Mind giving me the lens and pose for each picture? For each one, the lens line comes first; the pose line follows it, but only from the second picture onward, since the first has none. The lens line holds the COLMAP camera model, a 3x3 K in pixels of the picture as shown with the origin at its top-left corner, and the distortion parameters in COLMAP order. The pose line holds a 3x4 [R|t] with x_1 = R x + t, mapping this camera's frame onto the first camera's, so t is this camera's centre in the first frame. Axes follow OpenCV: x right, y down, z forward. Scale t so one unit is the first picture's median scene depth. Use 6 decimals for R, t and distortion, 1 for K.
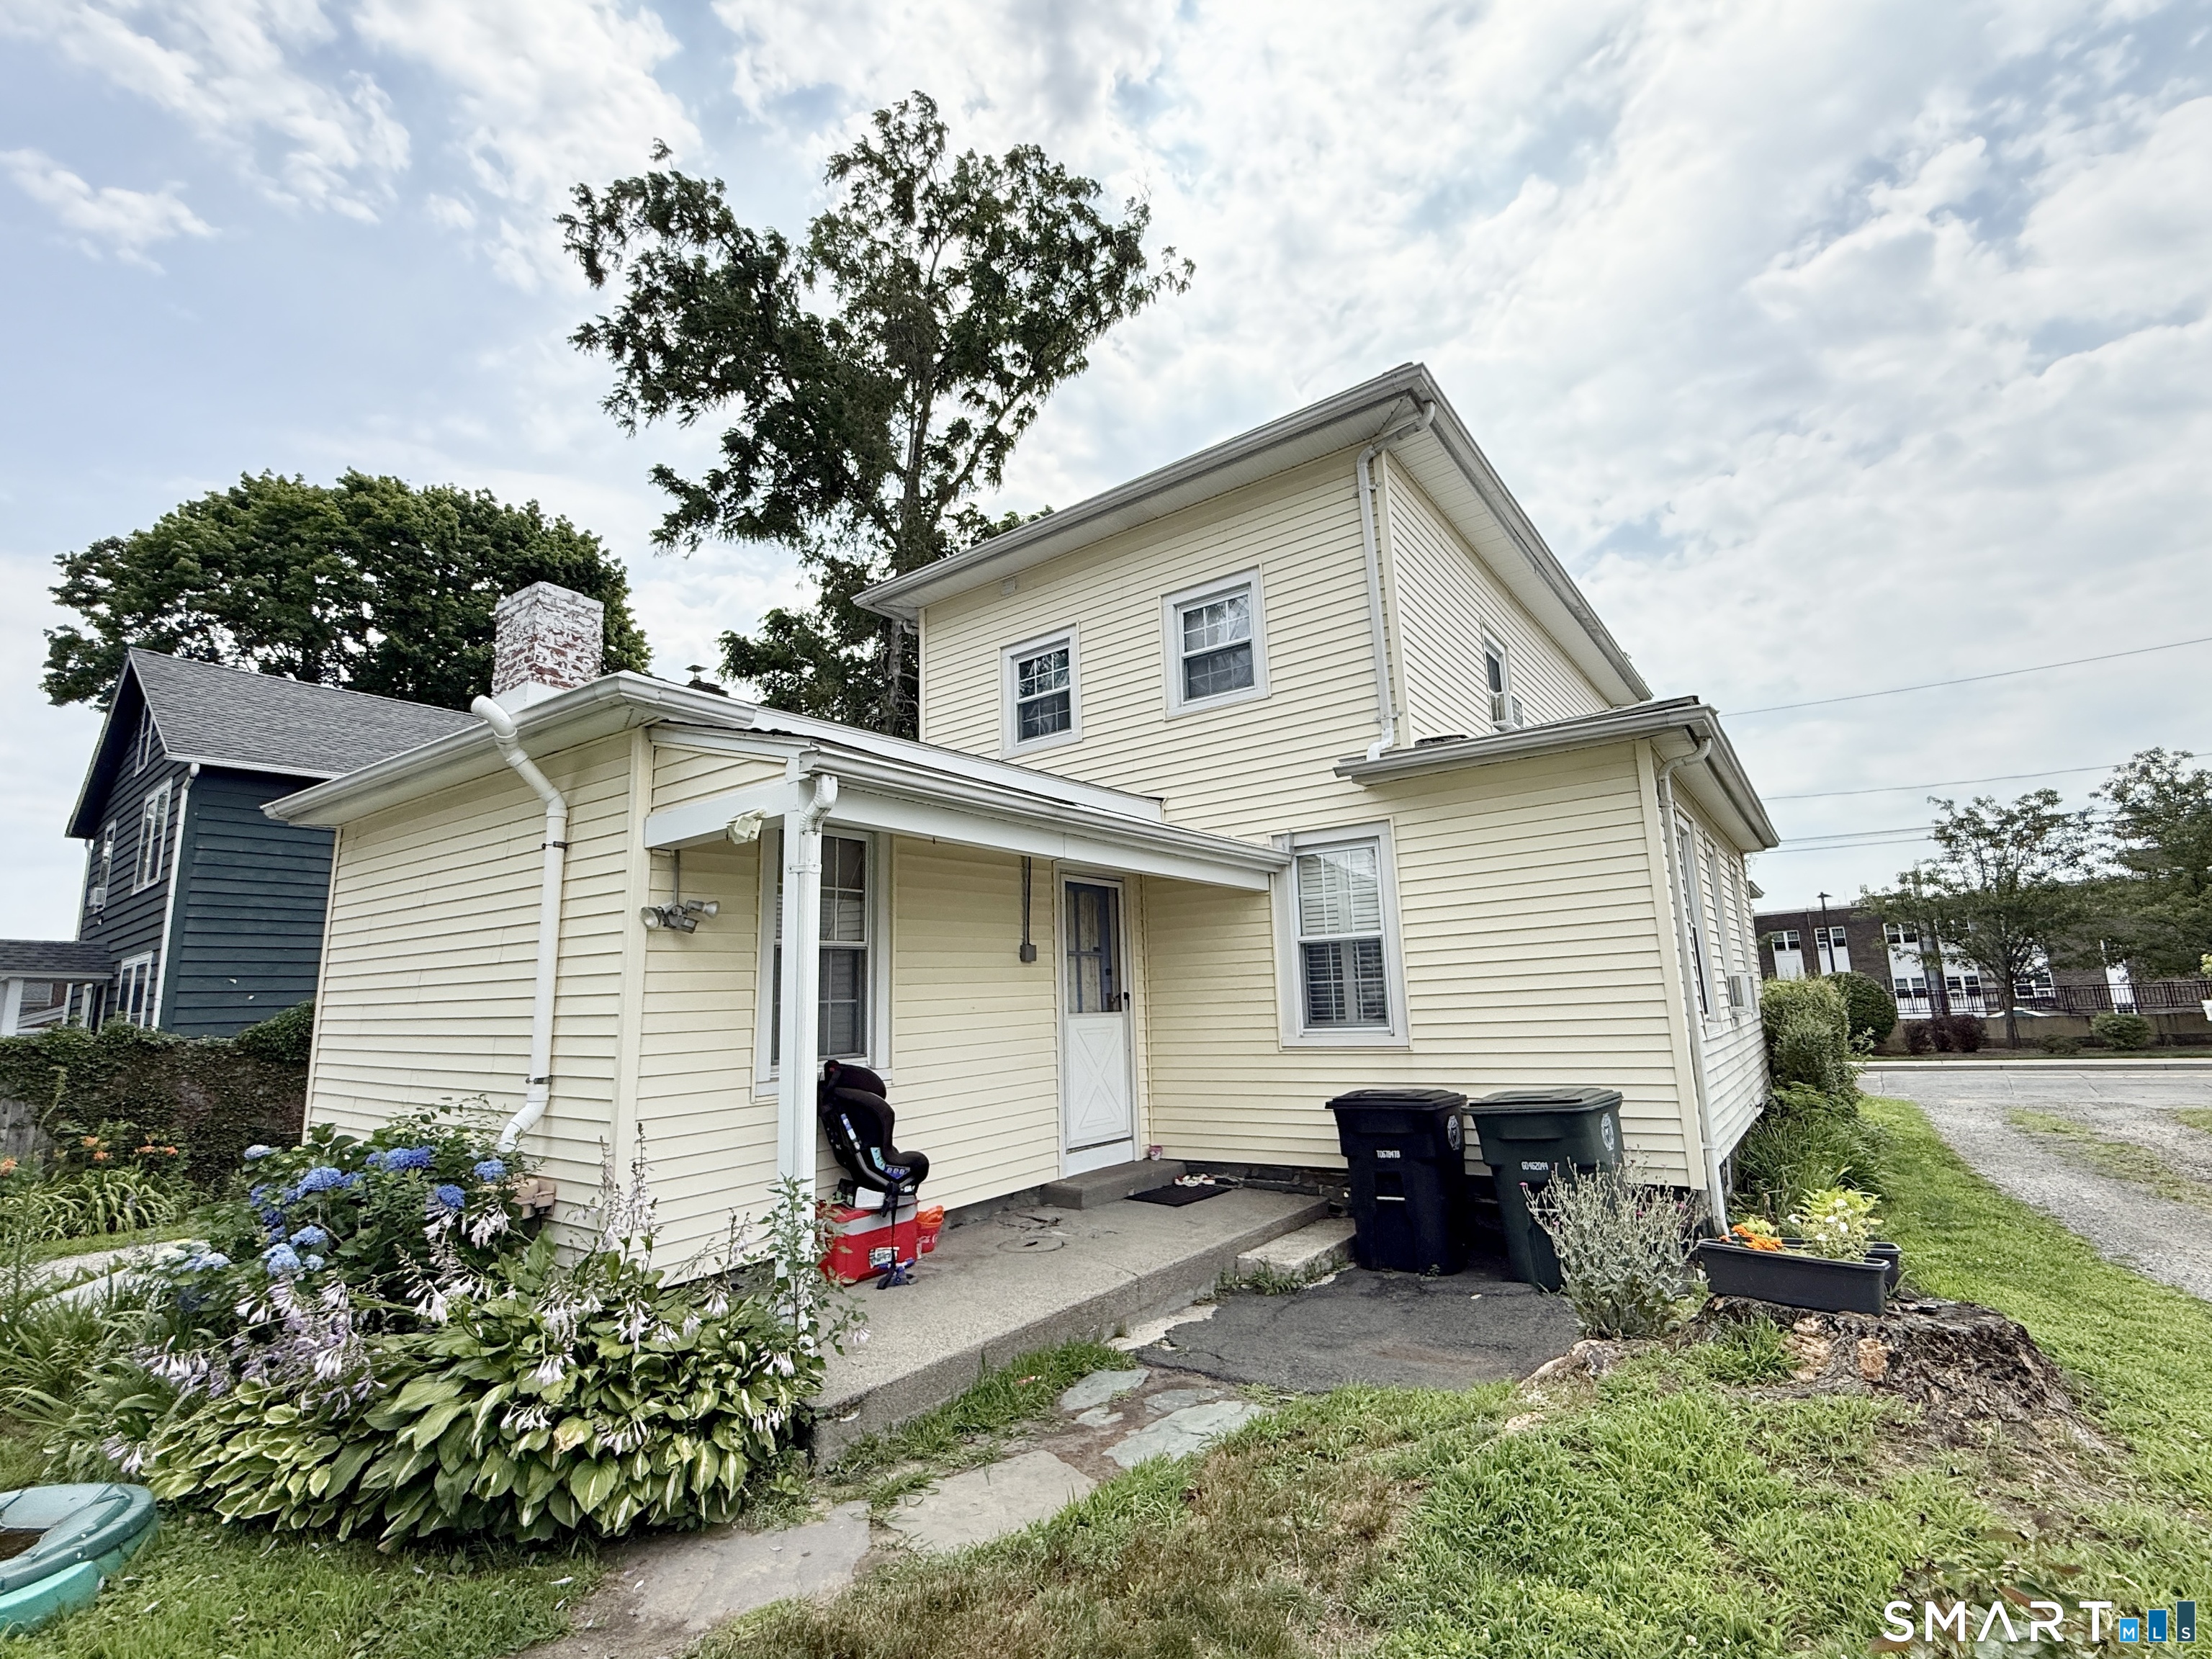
lens RADIAL K [[1023.0, 0, 1106.0], [0, 1023.0, 829.5], [0, 0, 1]] dist [0.005403, 0.000358]
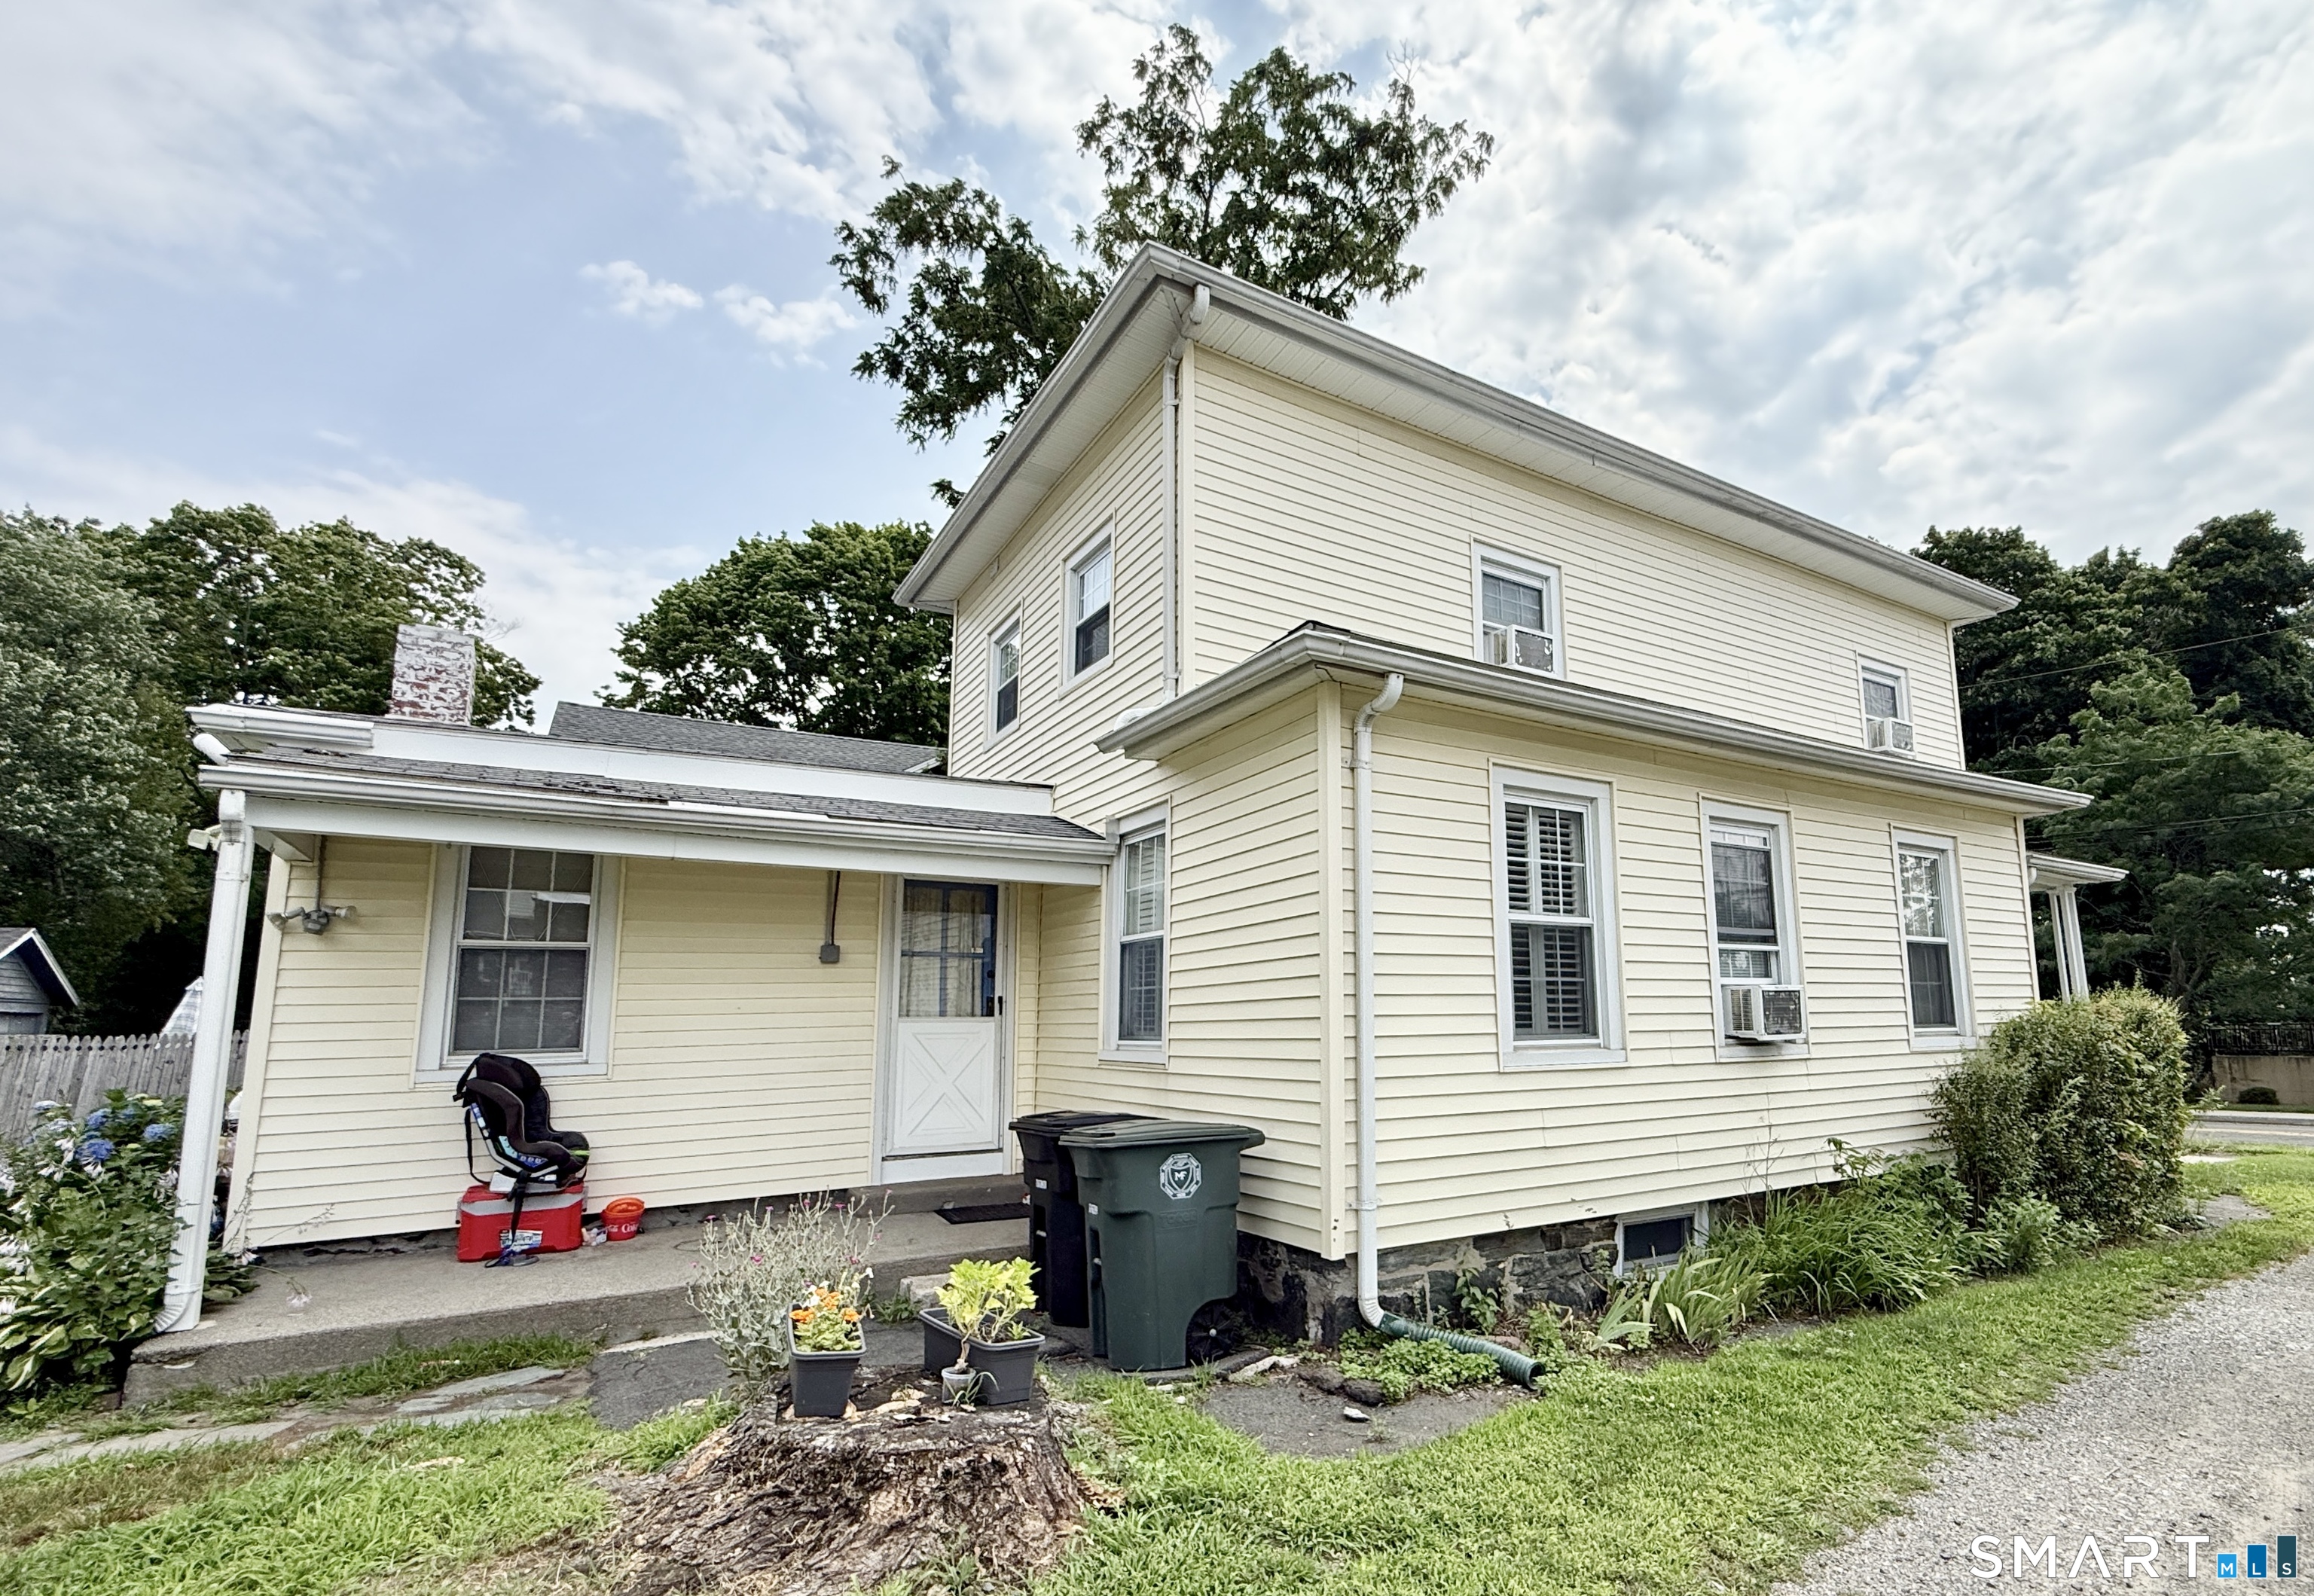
lens RADIAL K [[1093.0, 0, 1163.2], [0, 1093.0, 873.5], [0, 0, 1]] dist [0.001772, 0.000542]
pose [[0.930710, -0.022435, -0.365070, 0.556441], [0.039676, 0.998420, 0.039793, 0.014642], [0.363600, -0.051520, 0.930129, 0.141606]]
